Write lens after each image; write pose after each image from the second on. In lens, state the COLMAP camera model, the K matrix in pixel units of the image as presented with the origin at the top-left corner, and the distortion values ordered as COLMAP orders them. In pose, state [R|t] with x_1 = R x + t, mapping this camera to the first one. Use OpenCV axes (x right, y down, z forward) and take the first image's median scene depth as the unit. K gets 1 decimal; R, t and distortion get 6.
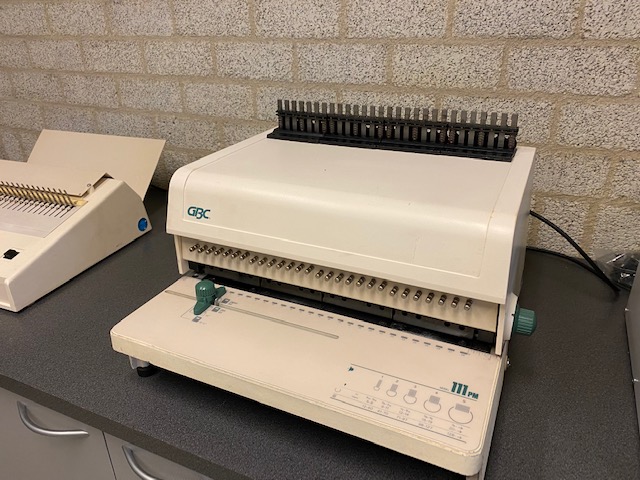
lens RADIAL K [[487.2, 0, 320.6], [0, 487.2, 242.5], [0, 0, 1]] dist [0.031668, -0.017268]
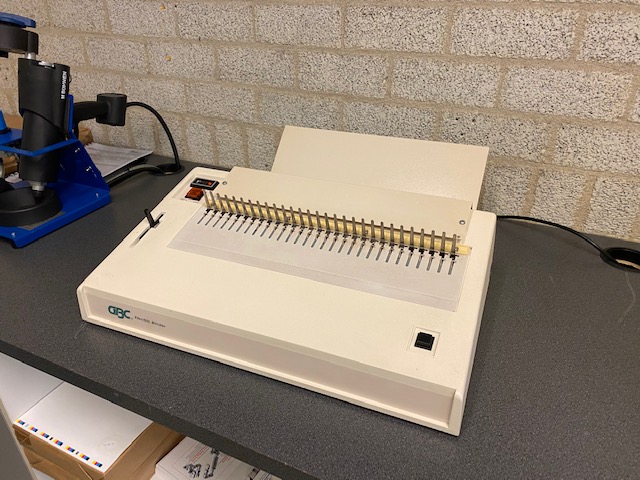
lens RADIAL K [[487.2, 0, 318.4], [0, 487.2, 238.5], [0, 0, 1]] dist [0.031668, -0.017268]
pose [[0.999769, 0.012814, 0.017246, -0.582724], [-0.013808, 0.998174, 0.058807, -0.111730], [-0.016461, -0.059031, 0.998120, 0.260835]]
